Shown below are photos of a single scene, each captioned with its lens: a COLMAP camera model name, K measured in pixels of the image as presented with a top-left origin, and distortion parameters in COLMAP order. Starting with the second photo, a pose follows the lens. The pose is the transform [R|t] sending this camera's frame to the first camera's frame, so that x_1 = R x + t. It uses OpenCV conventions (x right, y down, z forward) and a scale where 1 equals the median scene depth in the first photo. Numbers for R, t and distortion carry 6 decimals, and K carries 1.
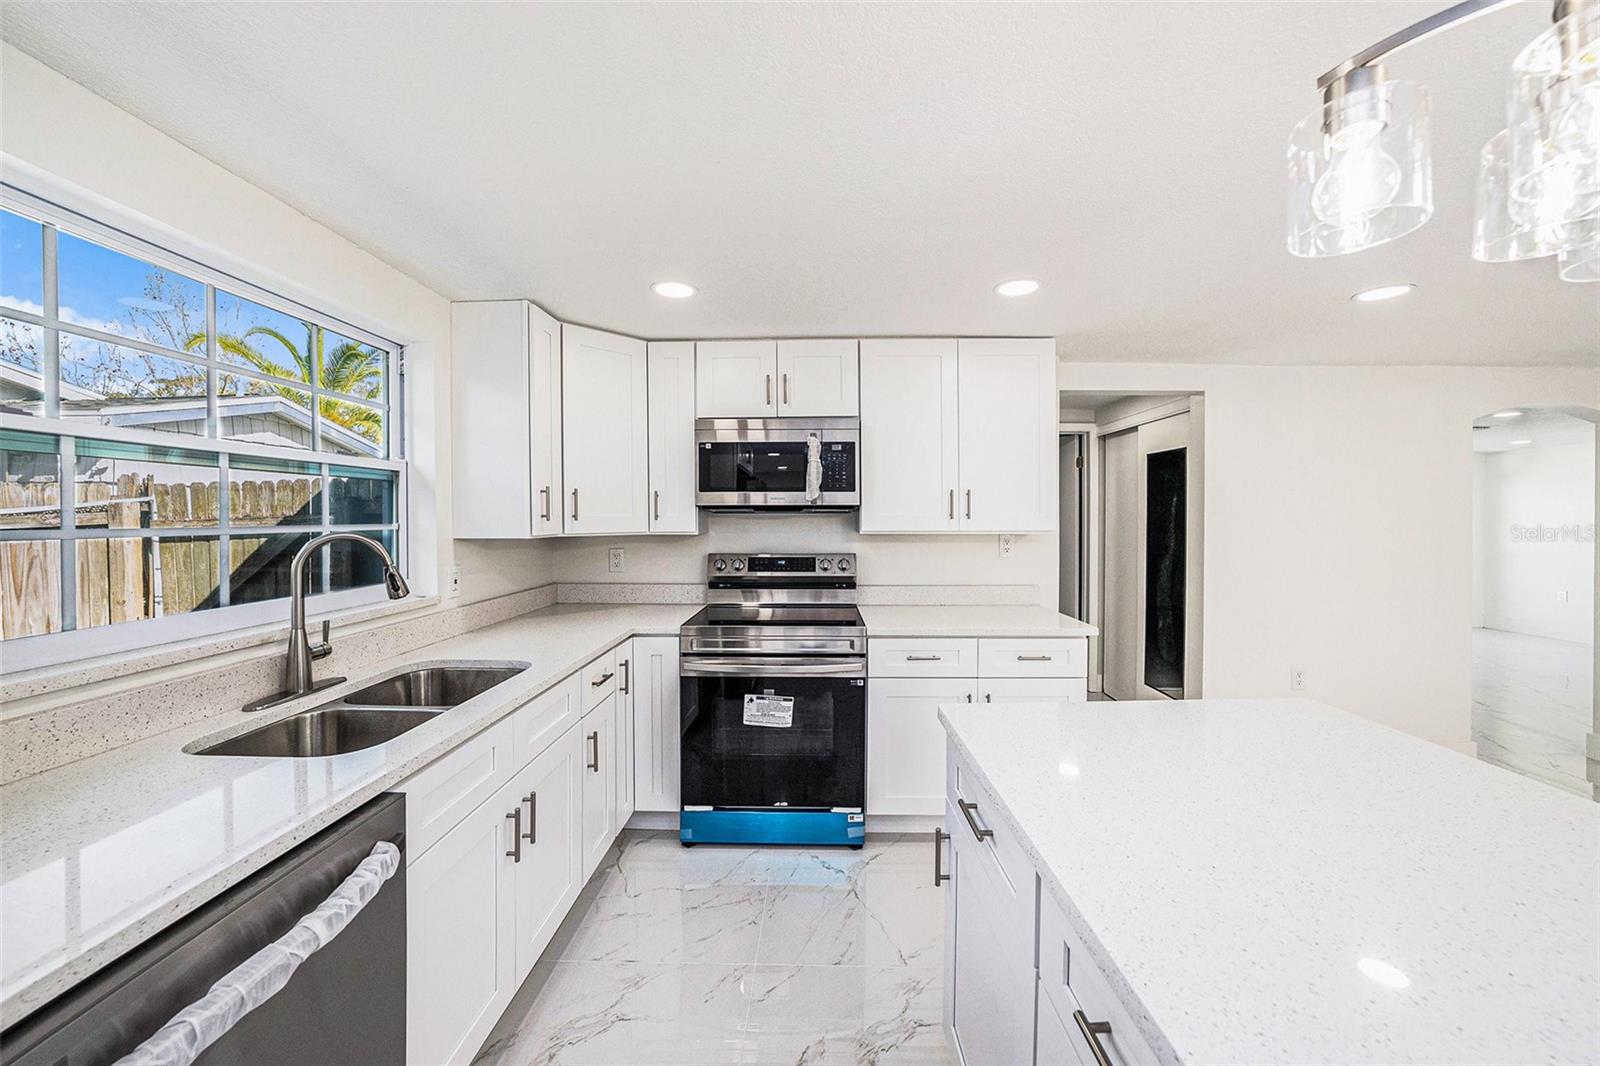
lens RADIAL K [[574.3, 0, 806.0], [0, 574.3, 521.2], [0, 0, 1]] dist [-0.016117, 0.000025]
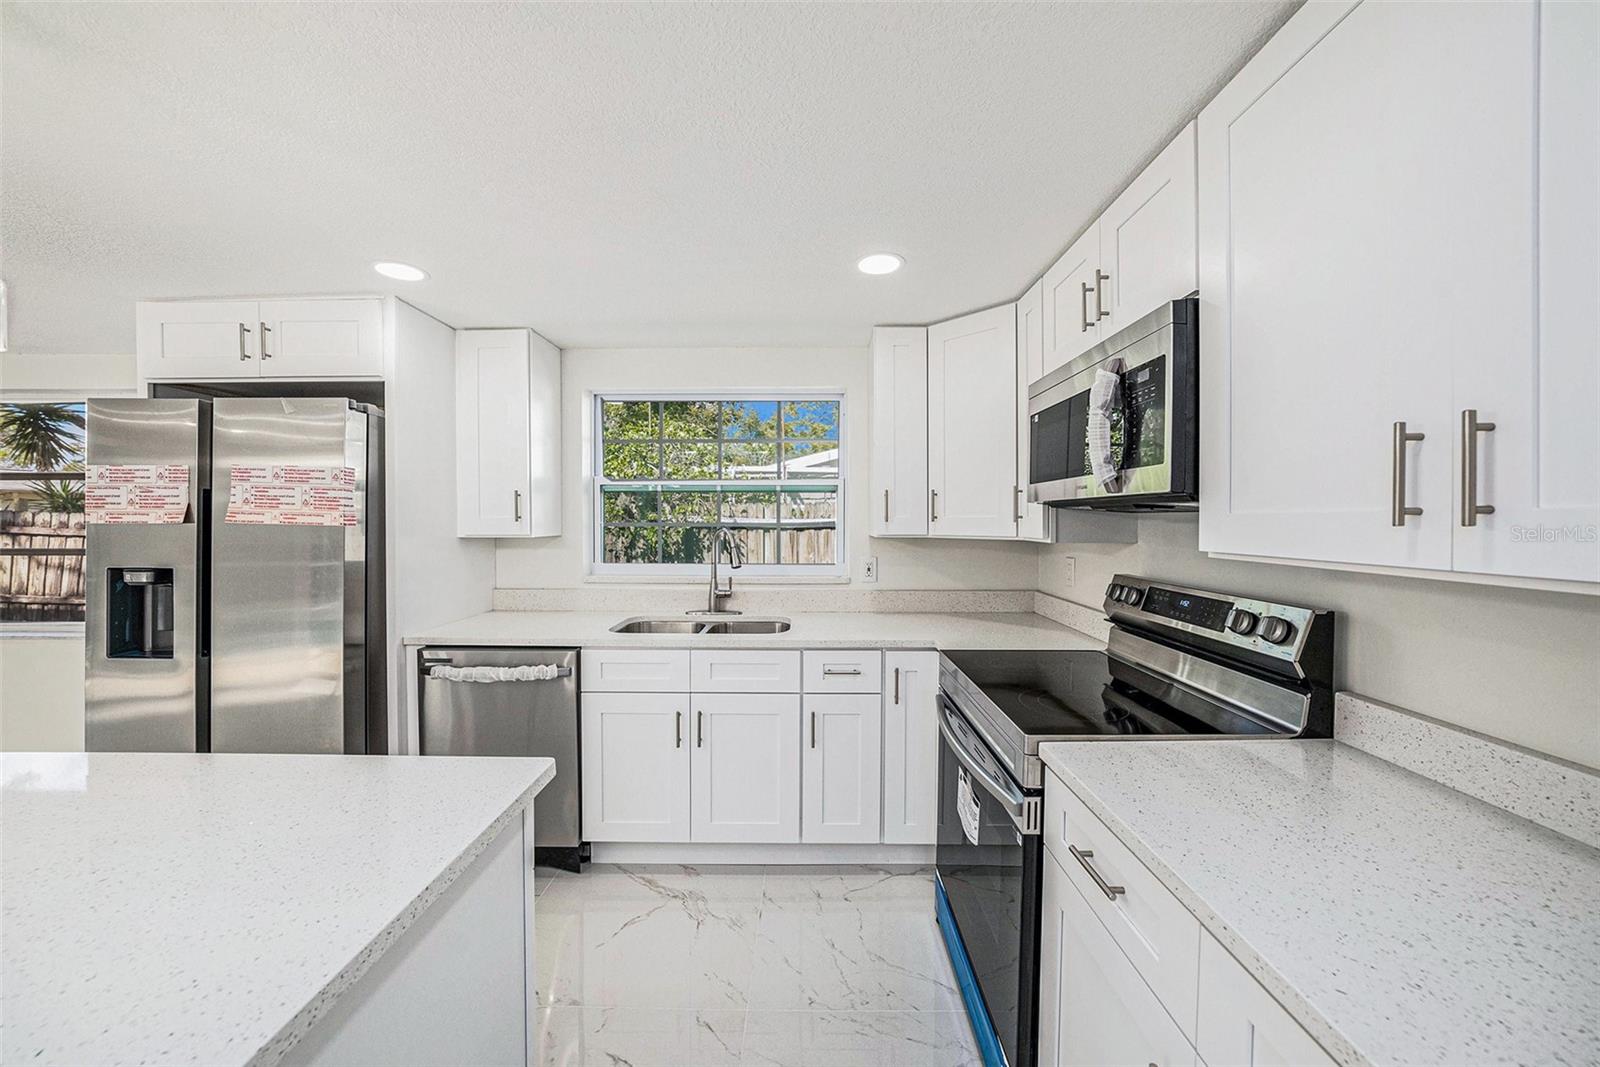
lens RADIAL K [[570.5, 0, 800.5], [0, 570.5, 526.1], [0, 0, 1]] dist [-0.012015, 0.000098]
pose [[0.016813, 0.013293, -0.999770, 0.543294], [-0.008301, 0.999879, 0.013155, -0.004977], [0.999824, 0.008078, 0.016921, 0.706683]]
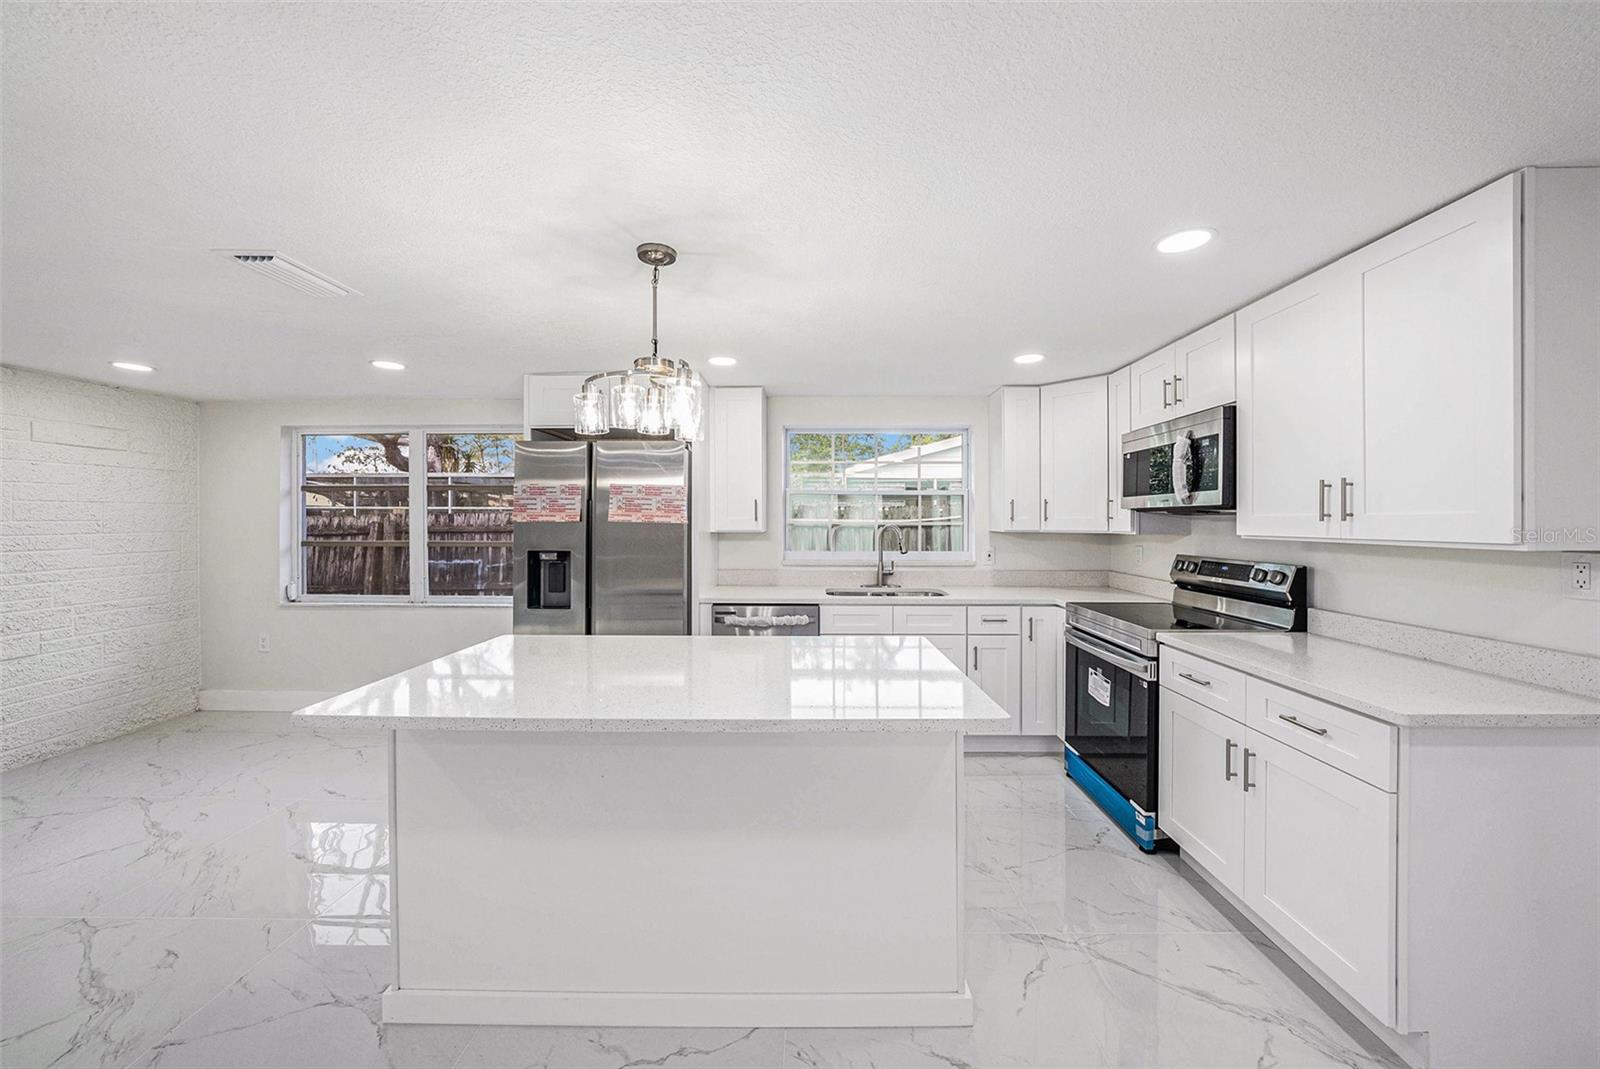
lens RADIAL K [[574.3, 0, 806.0], [0, 574.3, 522.7], [0, 0, 1]] dist [-0.016117, 0.000025]
pose [[0.011075, 0.005385, -0.999924, 0.967258], [-0.008477, 0.999950, 0.005291, -0.000241], [0.999903, 0.008418, 0.011120, 0.357582]]
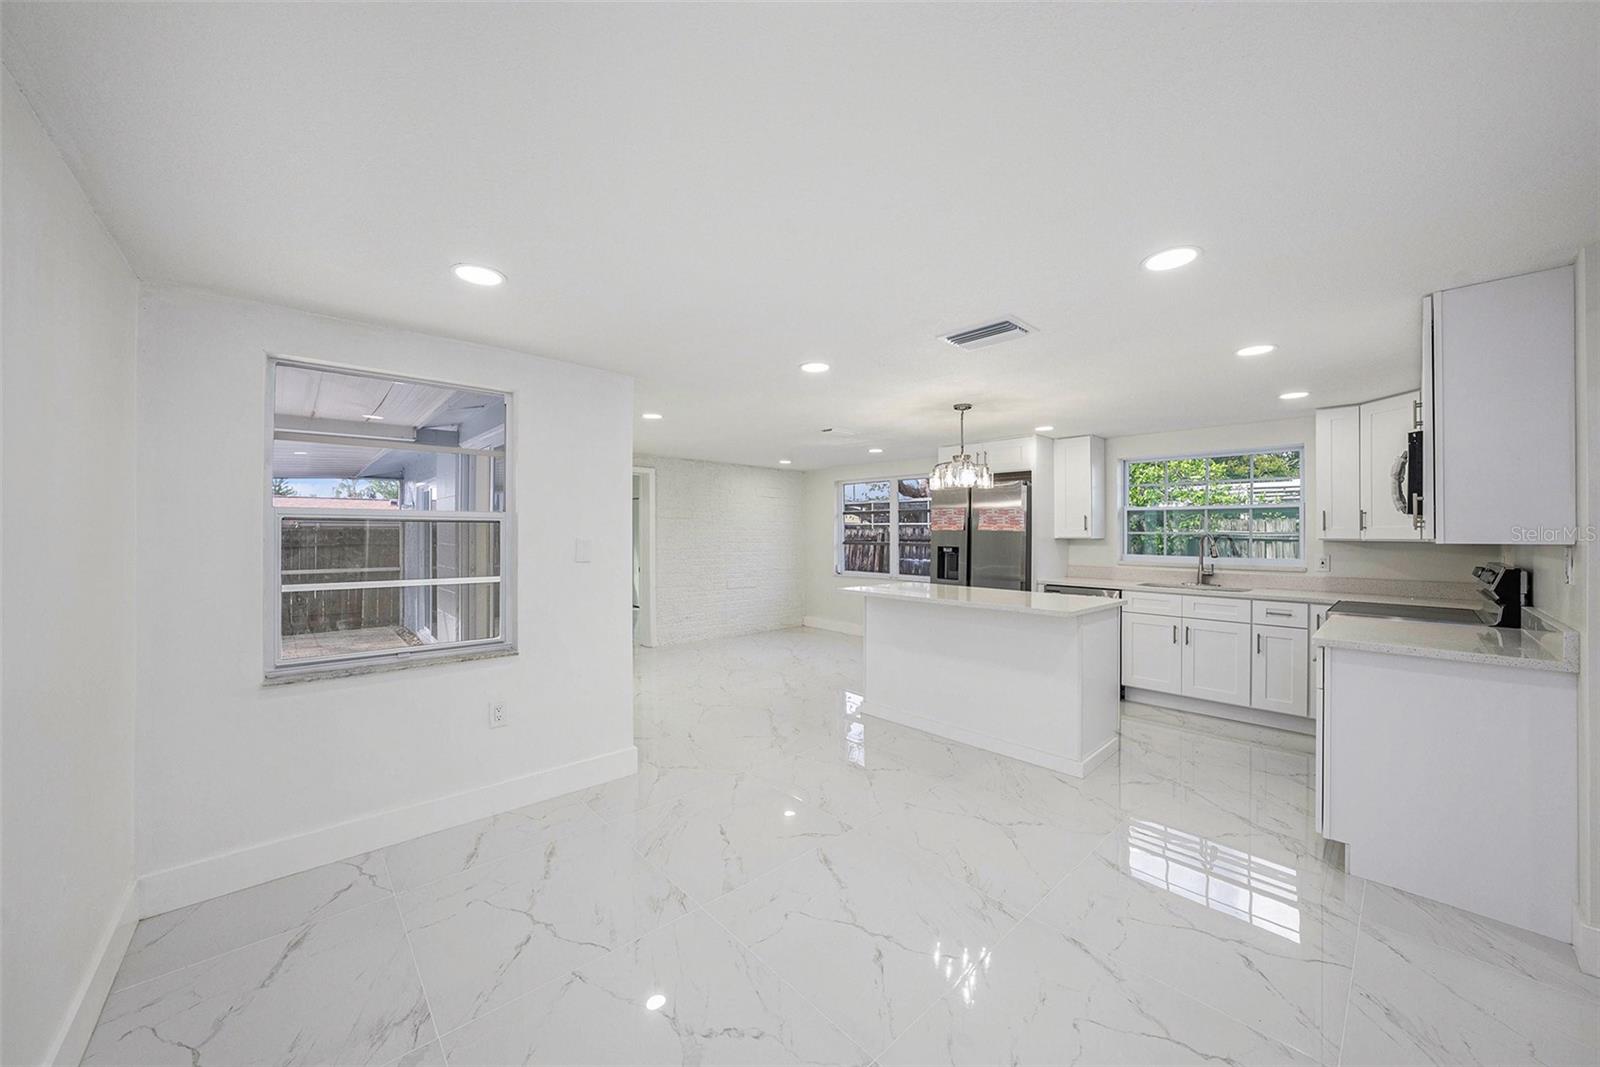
lens RADIAL K [[574.3, 0, 806.0], [0, 574.3, 521.7], [0, 0, 1]] dist [-0.016117, 0.000025]
pose [[-0.706666, -0.018647, -0.707301, 1.628136], [-0.011968, 0.999825, -0.014402, 0.013484], [0.707446, -0.001712, -0.706765, 0.953032]]
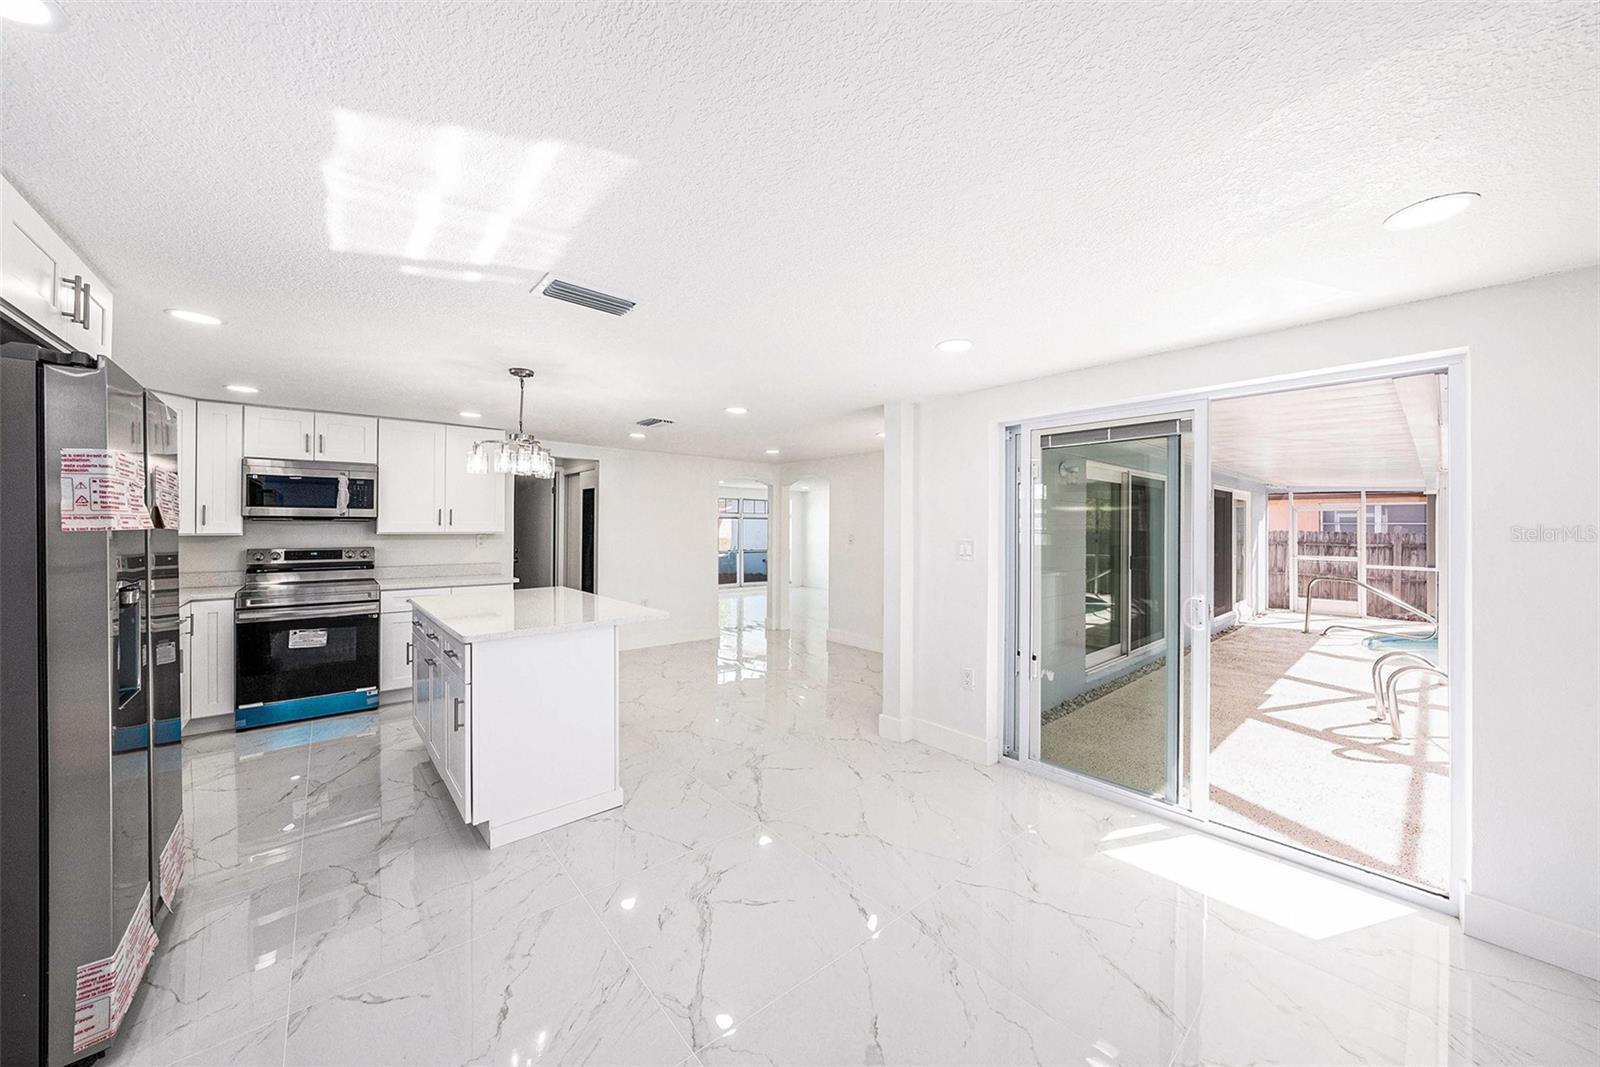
lens RADIAL K [[559.7, 0, 802.1], [0, 559.7, 524.2], [0, 0, 1]] dist [-0.016895, 0.000115]
pose [[0.743919, 0.007656, 0.668225, -0.065583], [-0.000622, 0.999942, -0.010764, 0.010230], [-0.668269, 0.007592, 0.743881, -1.064272]]
